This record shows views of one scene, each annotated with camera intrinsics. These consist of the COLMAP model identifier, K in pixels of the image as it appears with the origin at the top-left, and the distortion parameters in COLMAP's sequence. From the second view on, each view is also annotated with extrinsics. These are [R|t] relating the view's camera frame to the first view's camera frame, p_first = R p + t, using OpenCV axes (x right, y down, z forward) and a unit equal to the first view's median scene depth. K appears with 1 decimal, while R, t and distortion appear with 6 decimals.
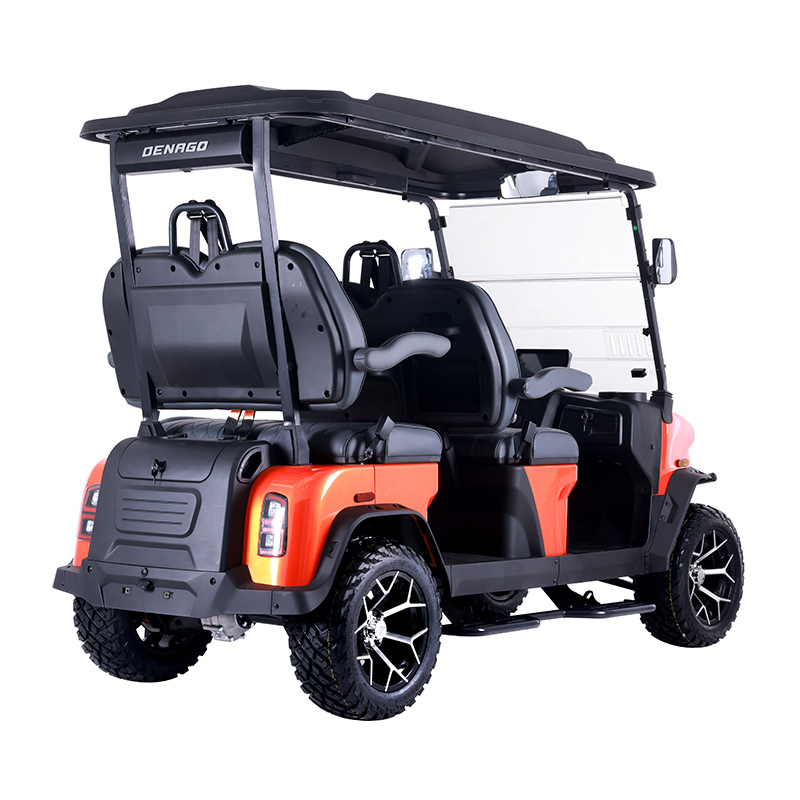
lens RADIAL K [[1963.9, 0, 400.0], [0, 1963.9, 400.0], [0, 0, 1]] dist [0.109476, 0.310679]
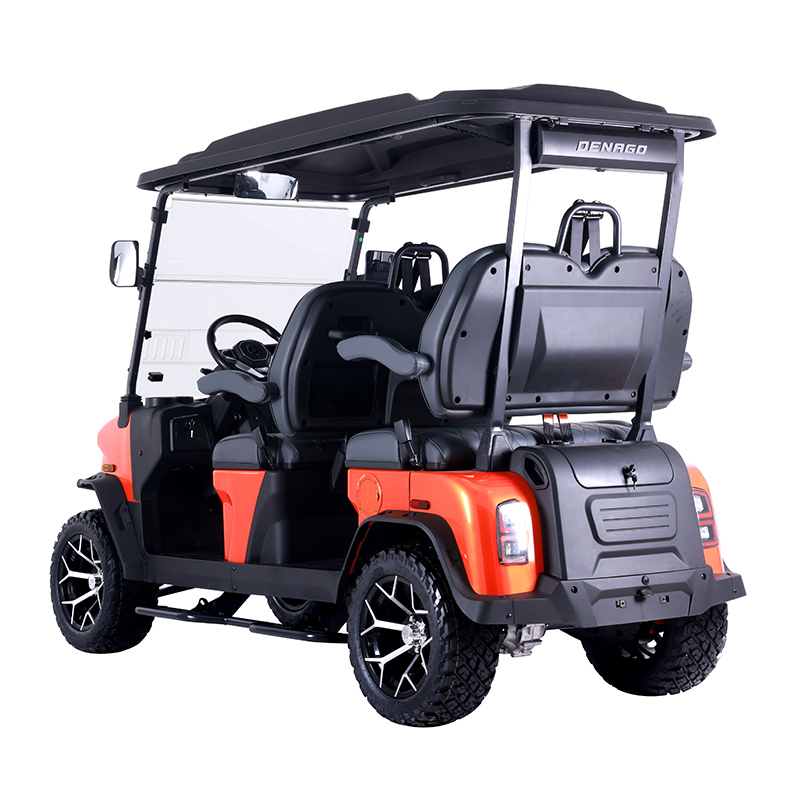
lens RADIAL K [[1901.6, 0, 400.0], [0, 1901.6, 400.0], [0, 0, 1]] dist [0.048451, 0.090621]
pose [[0.298836, -0.022583, 0.954037, -1.035890], [0.022784, 0.999604, 0.016525, -0.019947], [-0.954032, 0.016798, 0.299233, 0.807353]]
